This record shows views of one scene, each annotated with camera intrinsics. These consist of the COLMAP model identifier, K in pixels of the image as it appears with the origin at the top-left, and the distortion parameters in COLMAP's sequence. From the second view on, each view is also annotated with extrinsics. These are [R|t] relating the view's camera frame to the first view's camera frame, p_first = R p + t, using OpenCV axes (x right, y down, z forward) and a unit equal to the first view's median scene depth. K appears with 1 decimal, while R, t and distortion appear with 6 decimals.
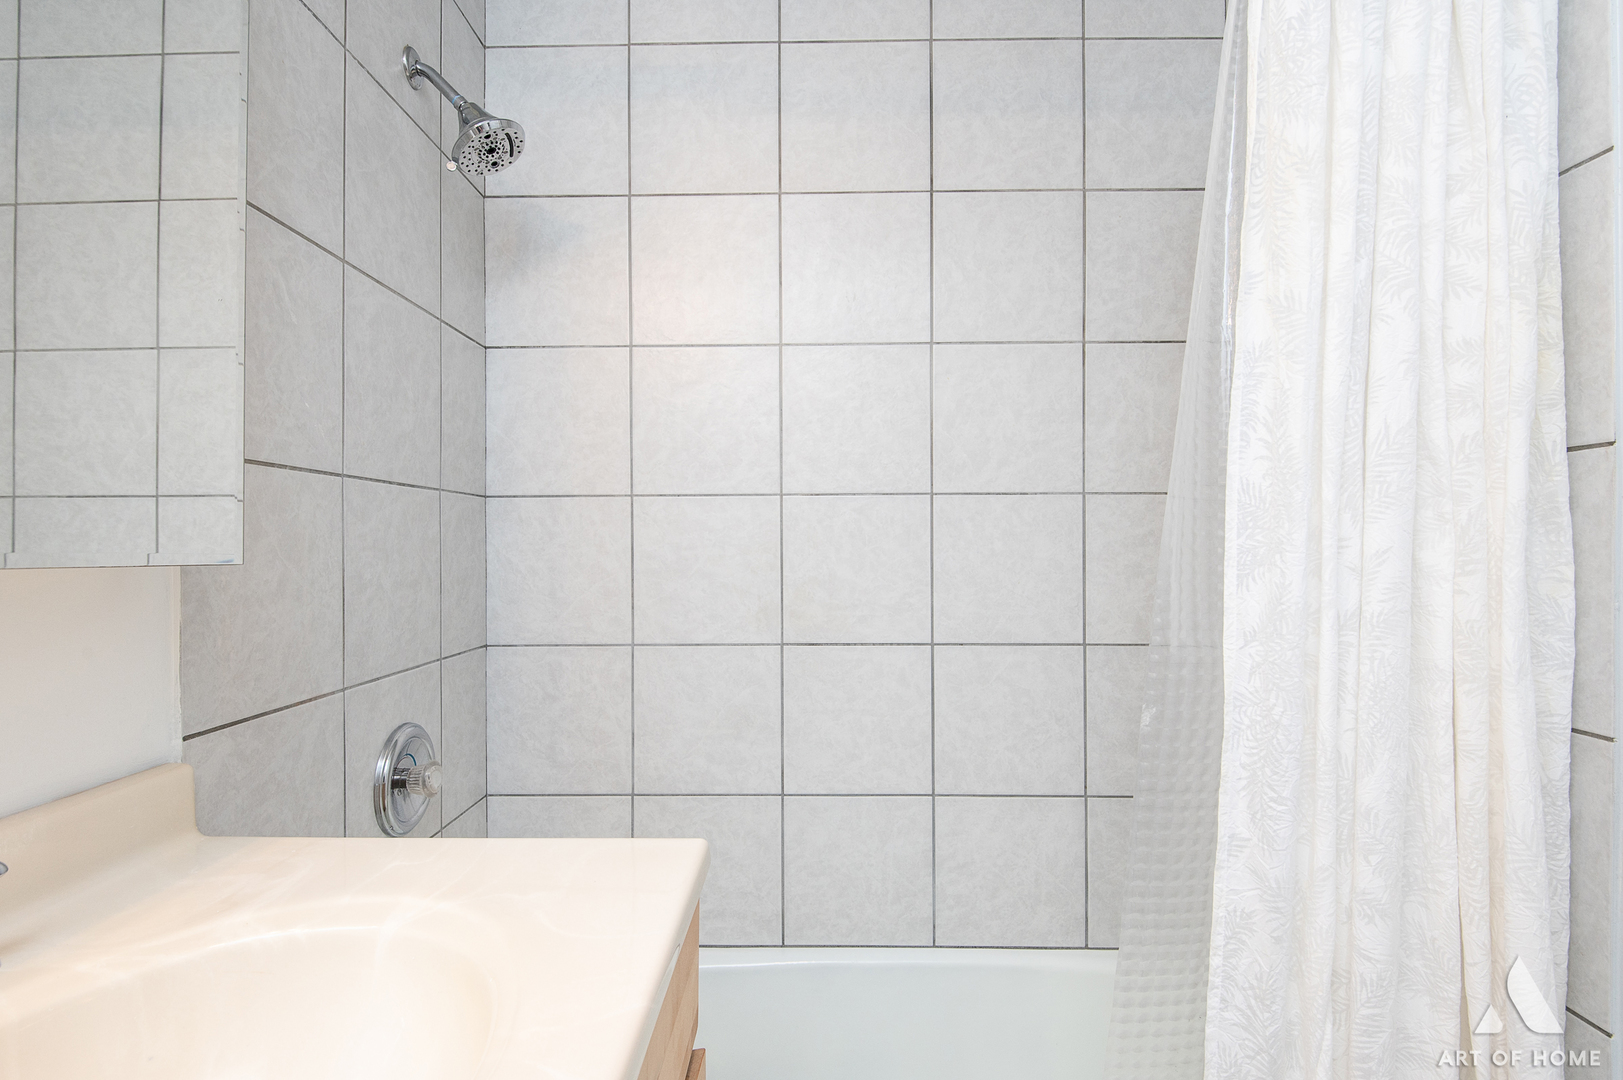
lens RADIAL K [[819.3, 0, 808.2], [0, 819.3, 545.6], [0, 0, 1]] dist [0.024372, -0.023720]
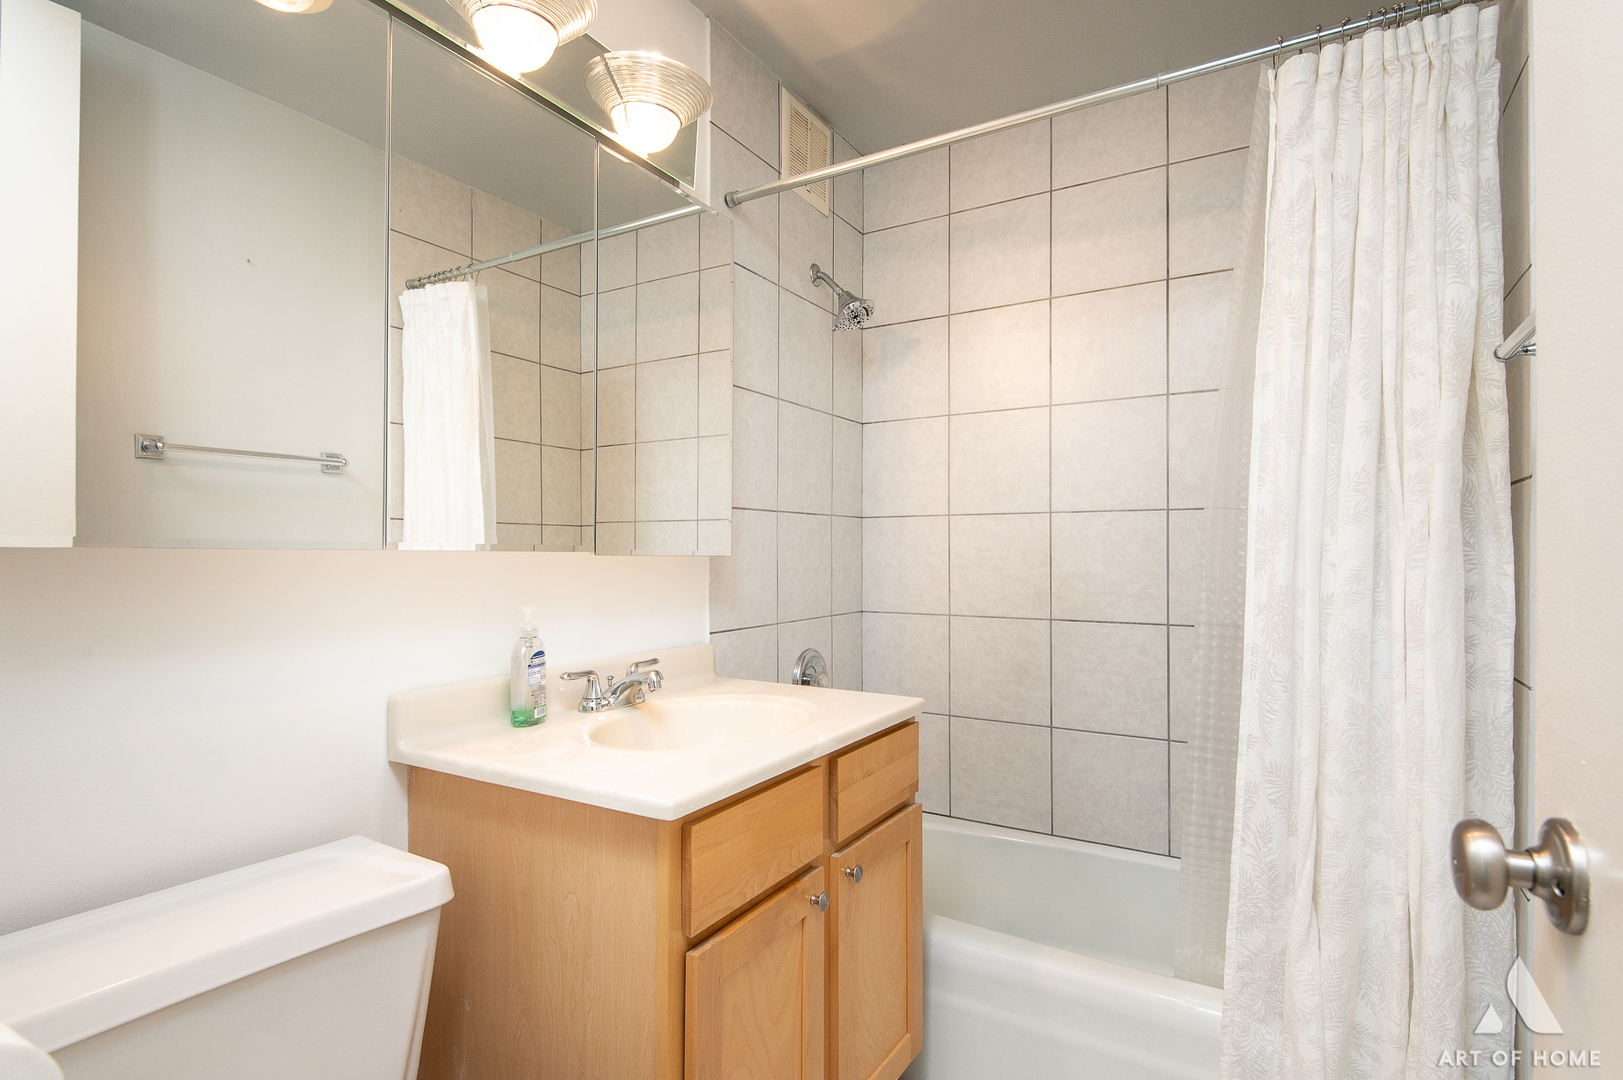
lens RADIAL K [[819.3, 0, 808.2], [0, 819.3, 545.6], [0, 0, 1]] dist [0.024372, -0.023720]
pose [[0.864627, 0.000715, -0.502414, 0.367888], [-0.002963, 0.999989, -0.003676, 0.000791], [0.502406, 0.004667, 0.864619, -0.493646]]
